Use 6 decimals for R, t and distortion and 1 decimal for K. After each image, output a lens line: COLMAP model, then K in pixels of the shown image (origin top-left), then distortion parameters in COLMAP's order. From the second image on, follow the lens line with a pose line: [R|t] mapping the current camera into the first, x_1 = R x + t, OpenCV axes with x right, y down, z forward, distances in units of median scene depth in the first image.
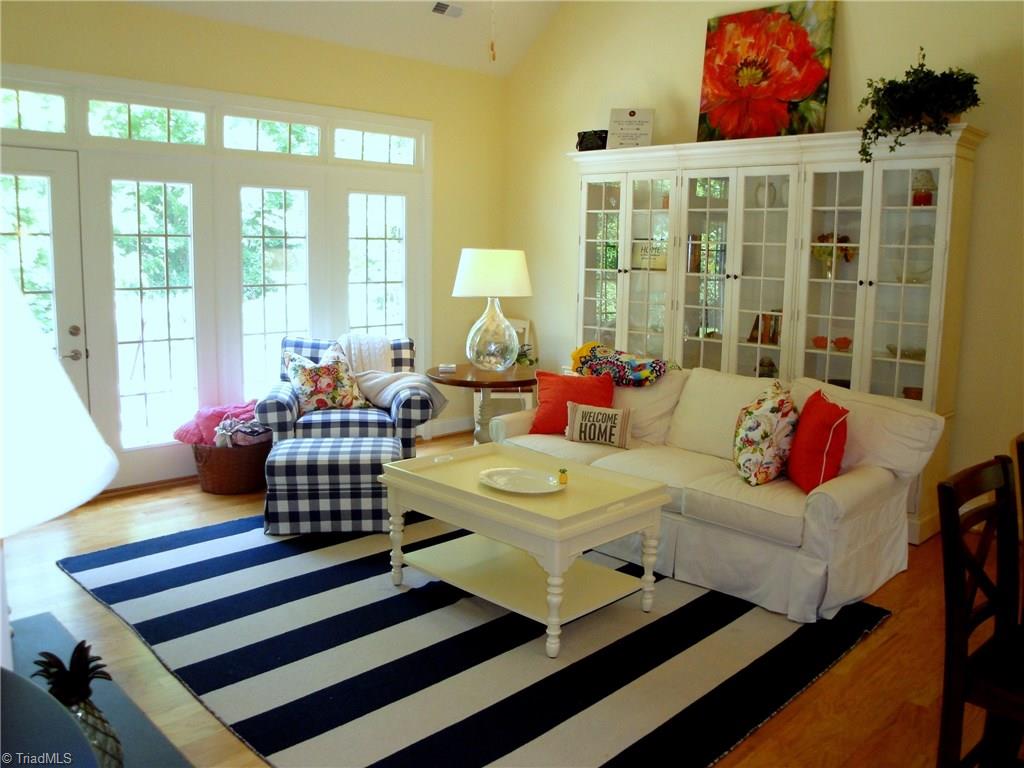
lens RADIAL K [[845.2, 0, 517.3], [0, 845.2, 367.1], [0, 0, 1]] dist [-0.150904, 0.098924]
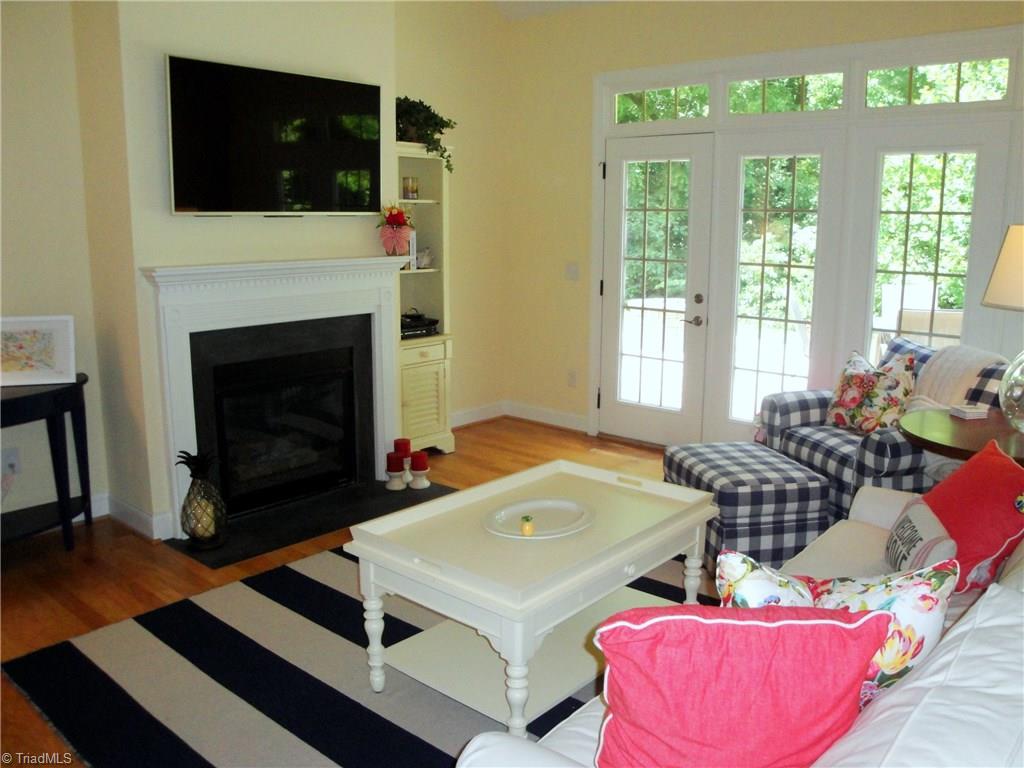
lens RADIAL K [[845.2, 0, 513.7], [0, 845.2, 378.1], [0, 0, 1]] dist [-0.150904, 0.098924]
pose [[0.070755, 0.171244, -0.982685, 0.522294], [-0.140647, 0.977024, 0.160130, -0.078989], [0.987528, 0.126882, 0.093215, 0.614062]]
